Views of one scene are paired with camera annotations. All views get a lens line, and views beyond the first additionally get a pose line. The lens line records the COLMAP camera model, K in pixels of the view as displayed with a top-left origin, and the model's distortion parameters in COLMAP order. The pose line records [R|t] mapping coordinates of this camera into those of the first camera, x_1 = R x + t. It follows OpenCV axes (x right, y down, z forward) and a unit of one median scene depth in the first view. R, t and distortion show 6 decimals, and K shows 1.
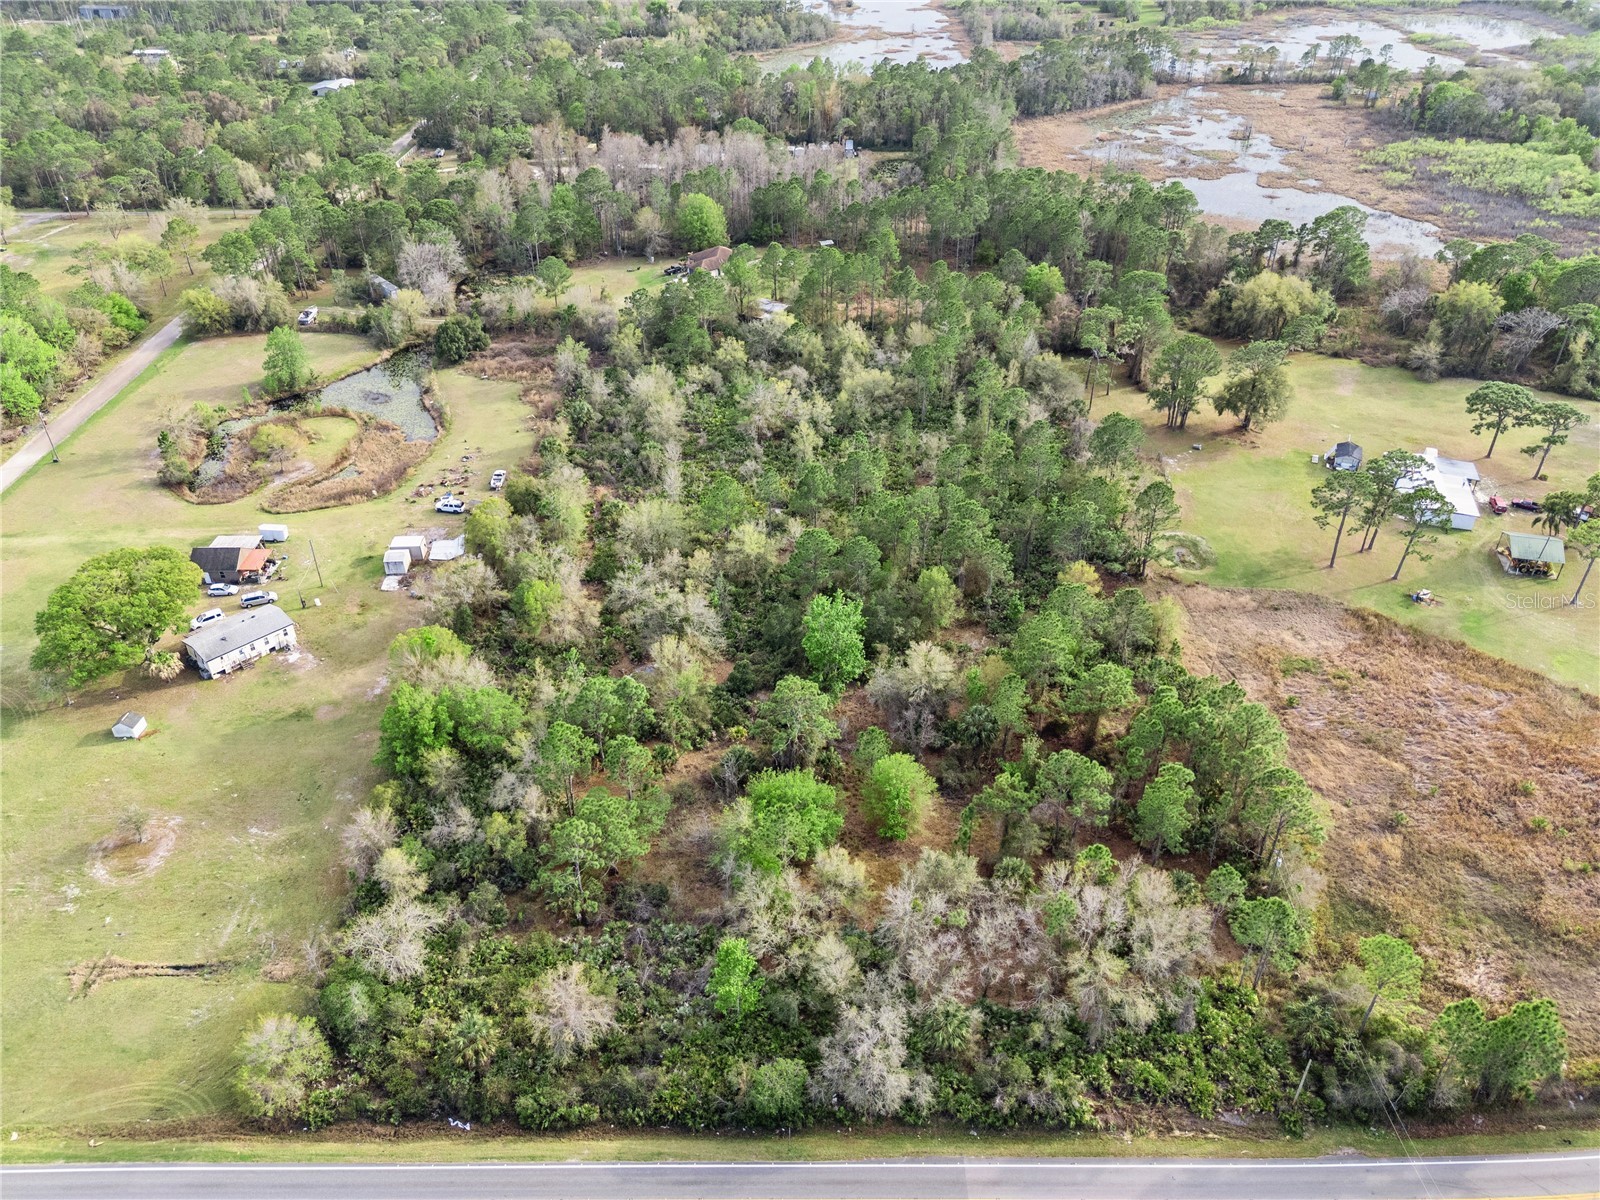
lens RADIAL K [[1186.8, 0, 800.4], [0, 1186.8, 583.3], [0, 0, 1]] dist [0.054608, -0.040841]
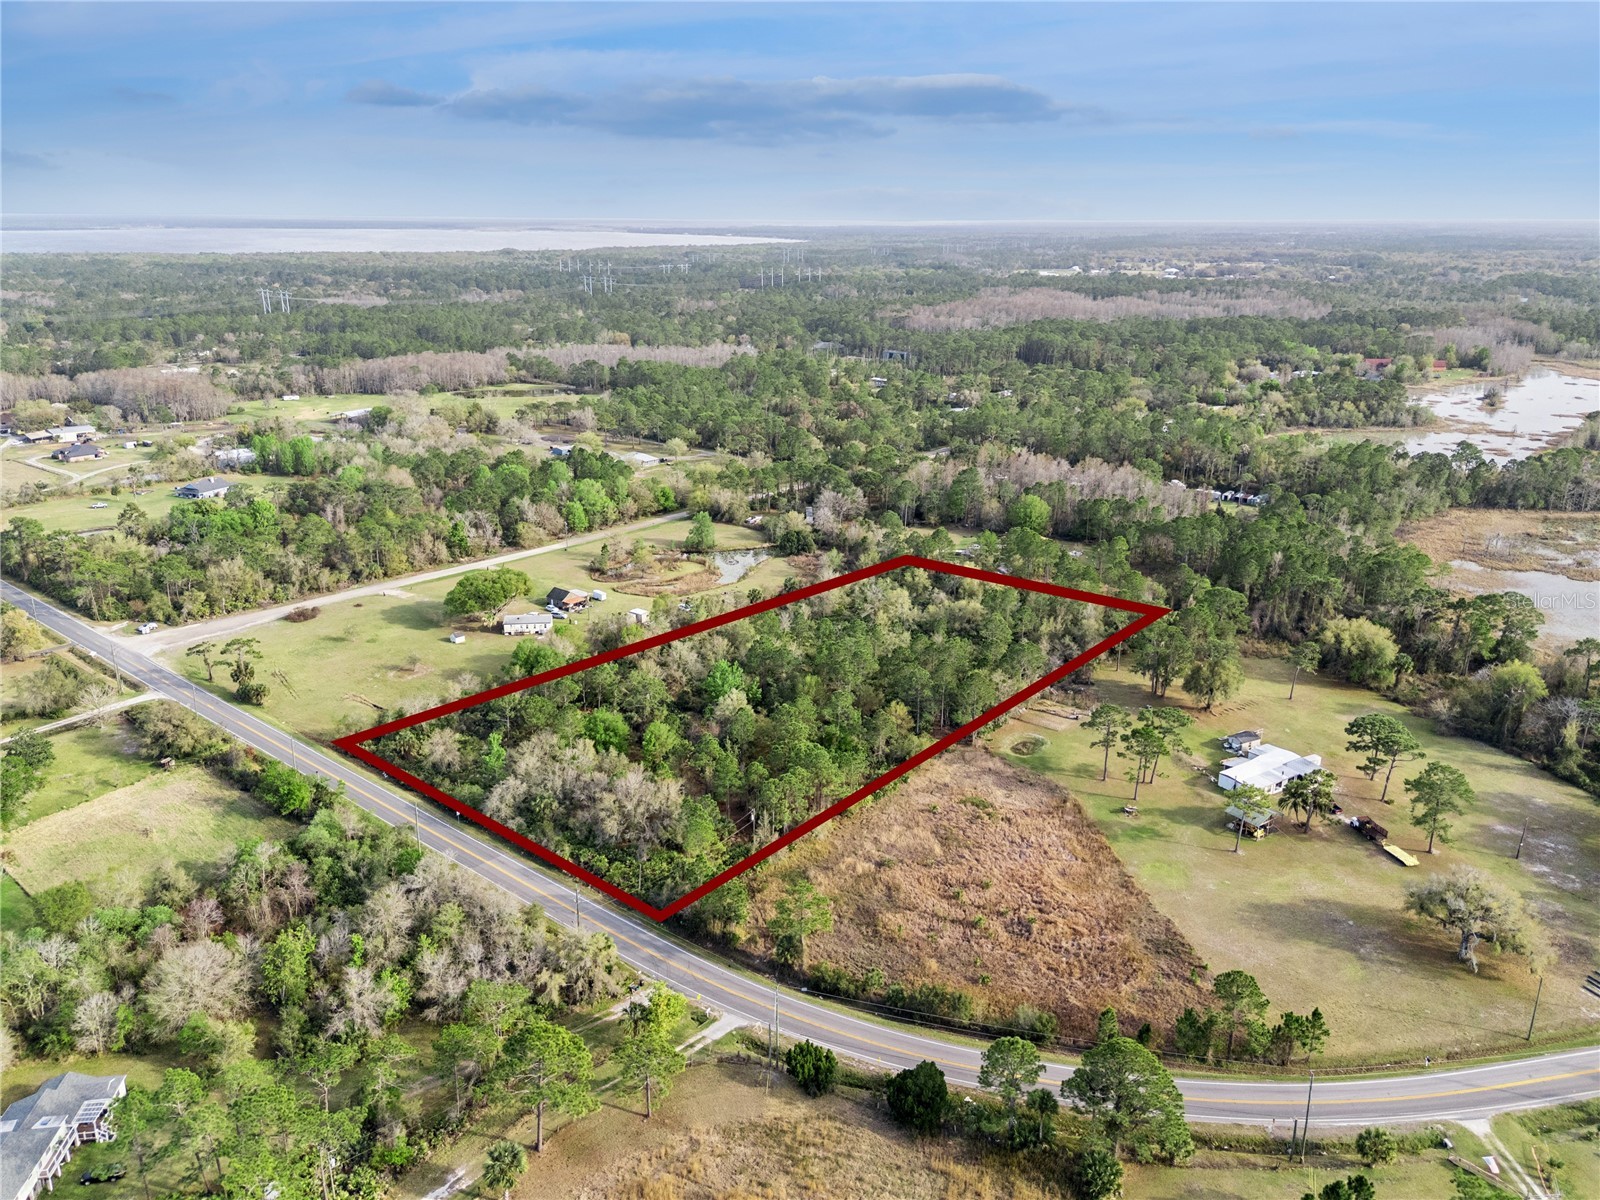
lens RADIAL K [[1186.8, 0, 800.4], [0, 1186.8, 583.3], [0, 0, 1]] dist [0.054608, -0.040841]
pose [[0.761281, 0.202921, -0.615853, 0.977996], [-0.363886, 0.919812, -0.146740, 0.101731], [0.536692, 0.335811, 0.774075, -0.260035]]
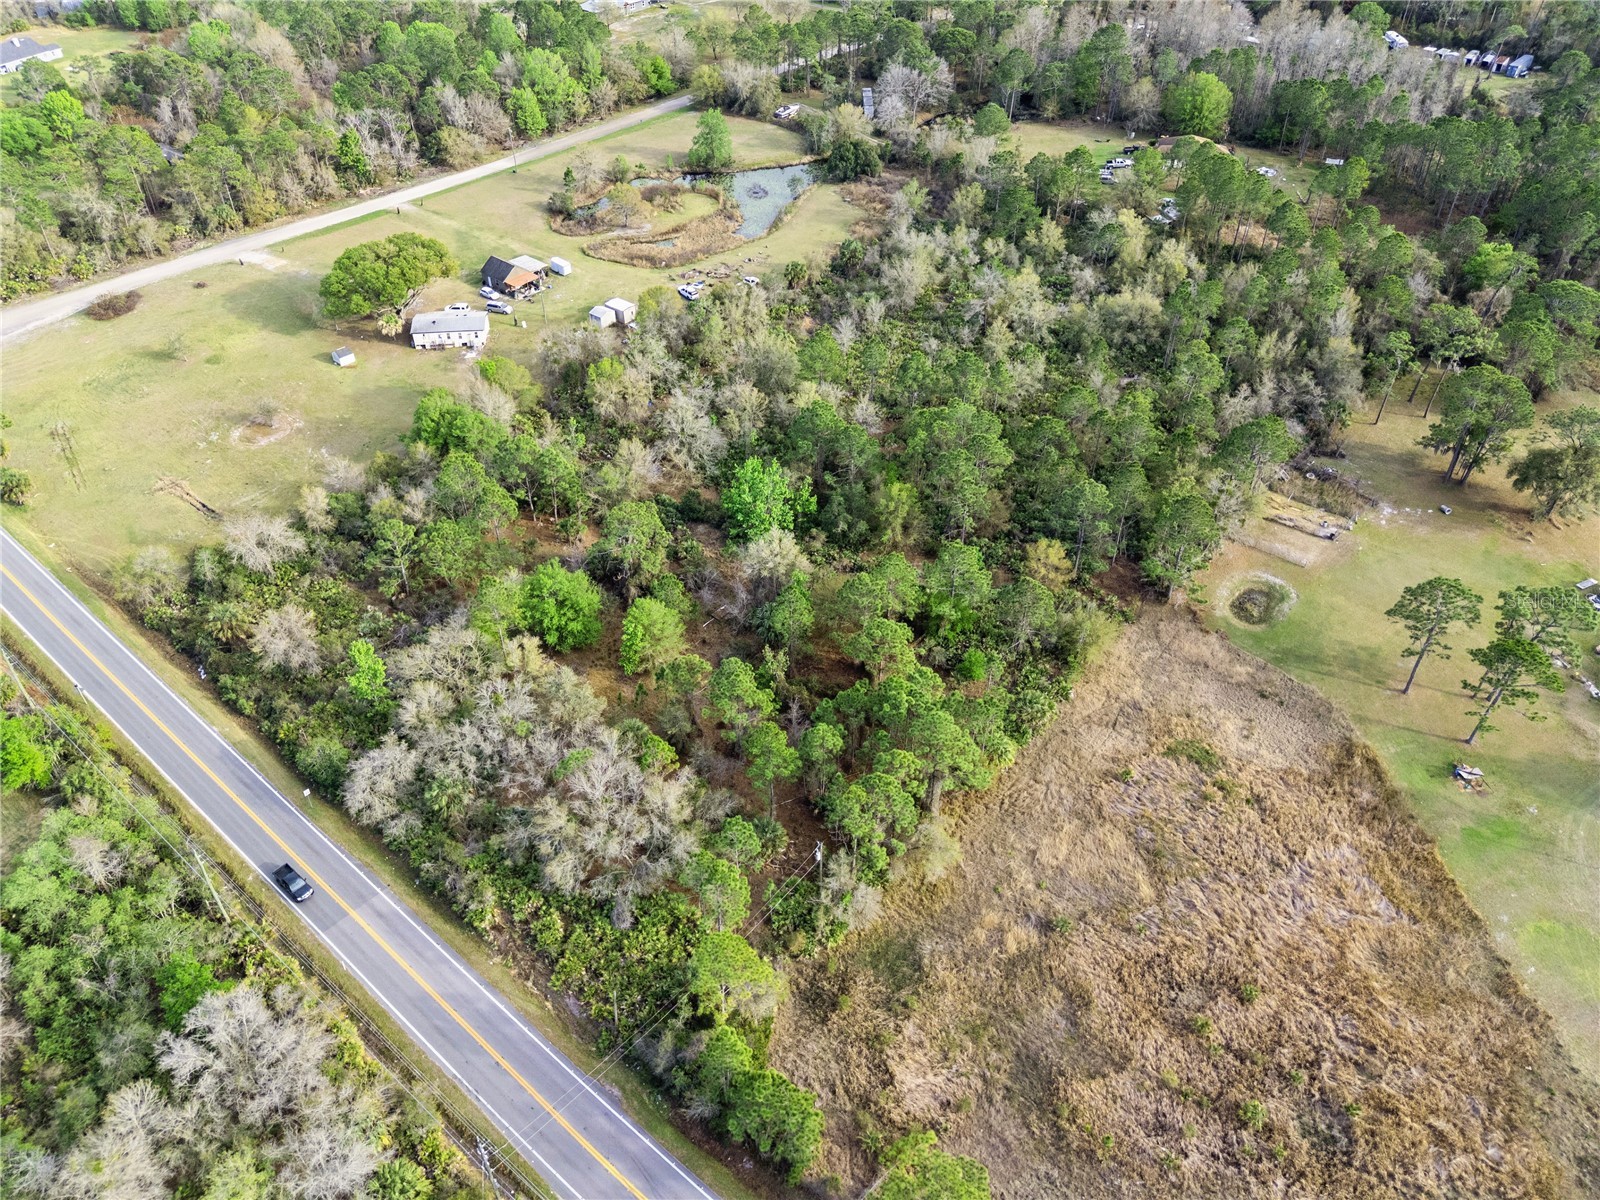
lens RADIAL K [[1186.8, 0, 800.4], [0, 1186.8, 583.3], [0, 0, 1]] dist [0.054608, -0.040841]
pose [[0.751310, 0.419190, -0.509719, 0.532808], [-0.360459, 0.907629, 0.215124, -0.106939], [0.552814, 0.022107, 0.833012, 0.147752]]
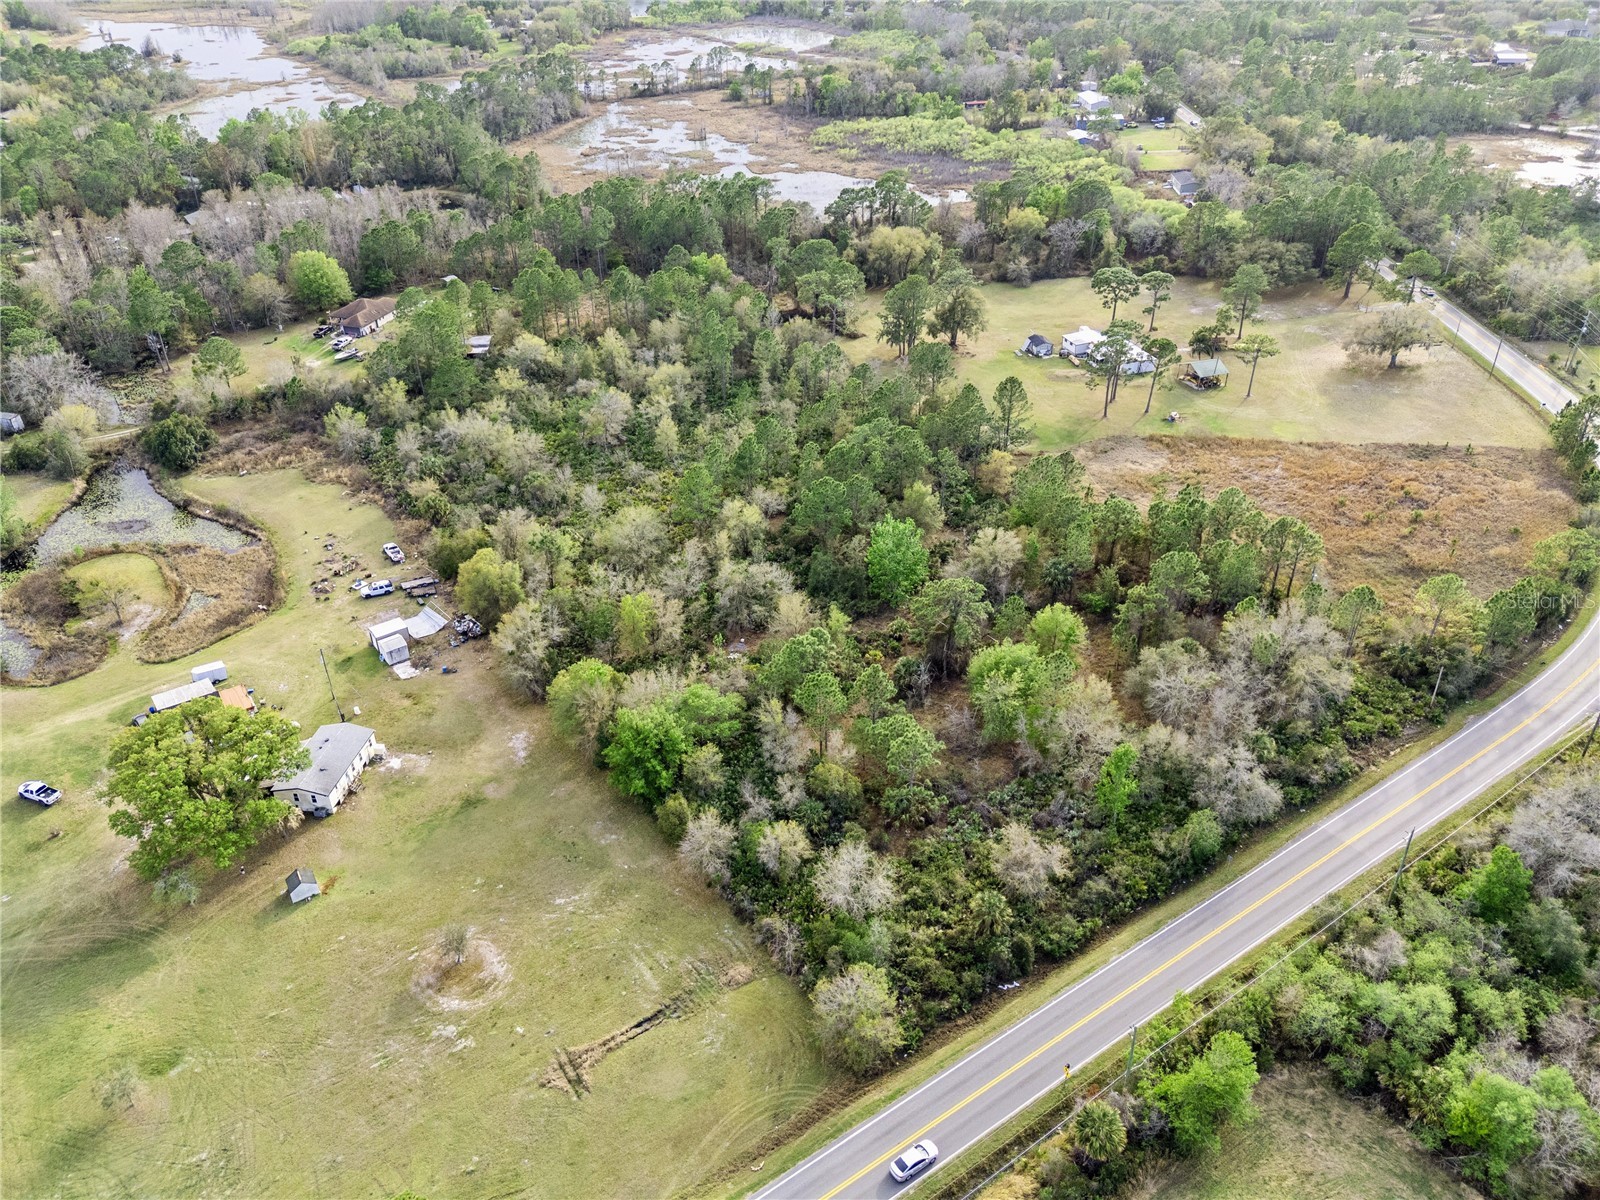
lens RADIAL K [[1195.9, 0, 798.2], [0, 1195.9, 582.8], [0, 0, 1]] dist [0.049663, -0.035712]
pose [[0.819052, -0.301153, 0.488324, -0.539391], [0.316384, 0.947125, 0.053438, -0.018197], [-0.478597, 0.110729, 0.871025, 0.043701]]
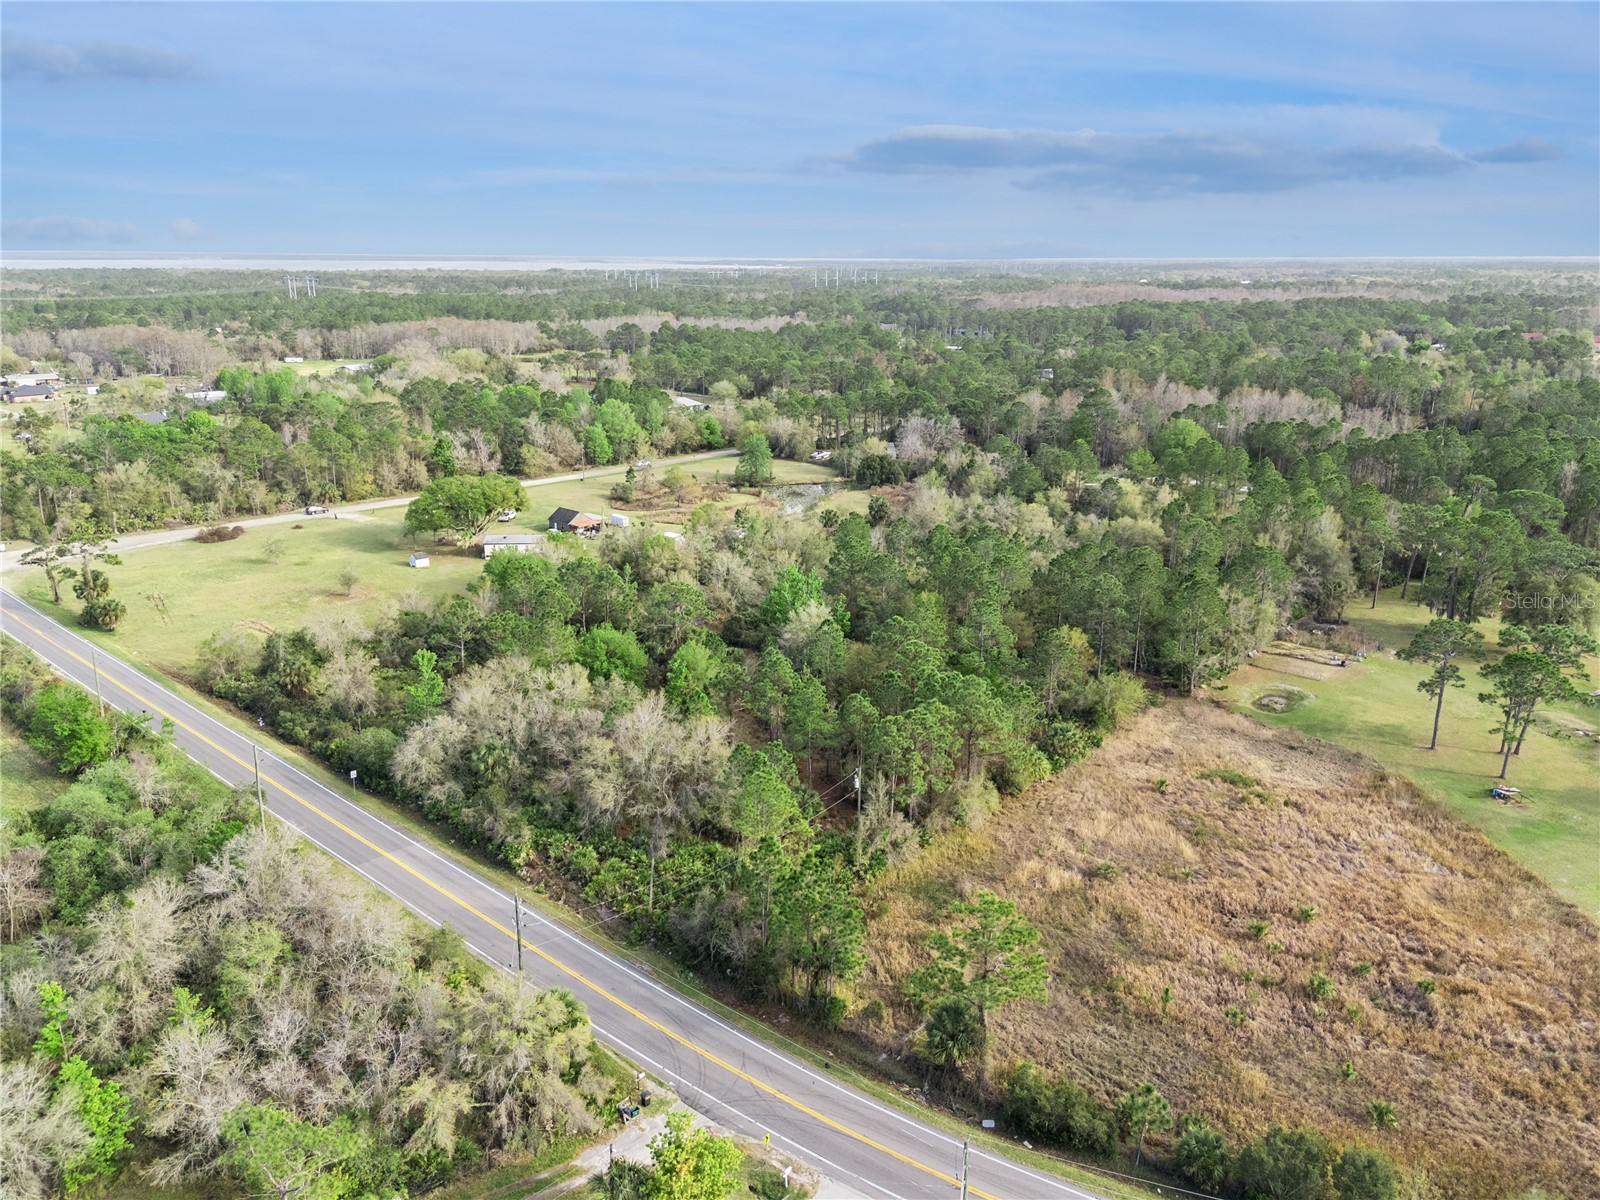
lens RADIAL K [[1195.9, 0, 798.2], [0, 1195.9, 582.8], [0, 0, 1]] dist [0.049663, -0.035712]
pose [[0.734043, 0.190977, -0.651697, 0.654276], [-0.380450, 0.910558, -0.161687, 0.176600], [0.562529, 0.366623, 0.741046, 0.149270]]
